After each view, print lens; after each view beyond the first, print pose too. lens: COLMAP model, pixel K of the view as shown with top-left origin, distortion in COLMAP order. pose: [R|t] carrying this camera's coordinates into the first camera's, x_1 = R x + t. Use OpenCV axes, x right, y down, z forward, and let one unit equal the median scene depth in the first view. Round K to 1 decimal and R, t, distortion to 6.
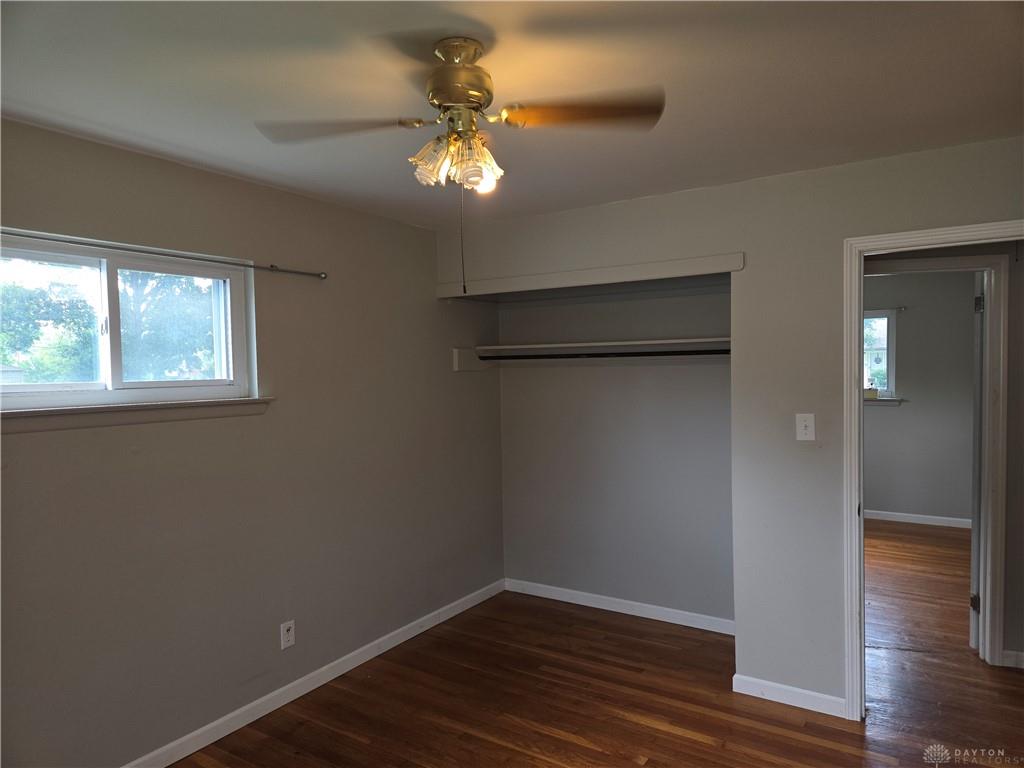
lens RADIAL K [[670.0, 0, 505.7], [0, 670.0, 374.1], [0, 0, 1]] dist [0.066604, -0.057472]
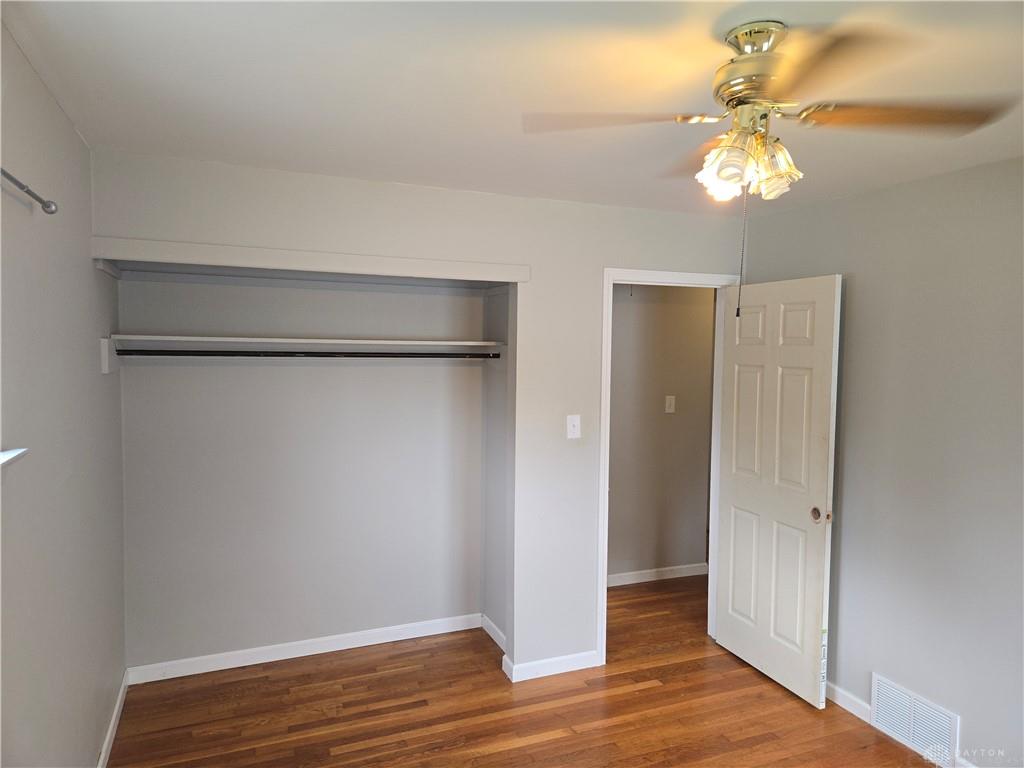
lens RADIAL K [[670.0, 0, 505.7], [0, 670.0, 374.1], [0, 0, 1]] dist [0.066604, -0.057472]
pose [[0.572686, -0.004971, 0.819760, -0.495496], [-0.012415, 0.999814, 0.014737, -0.023559], [-0.819681, -0.018617, 0.572518, 0.395663]]
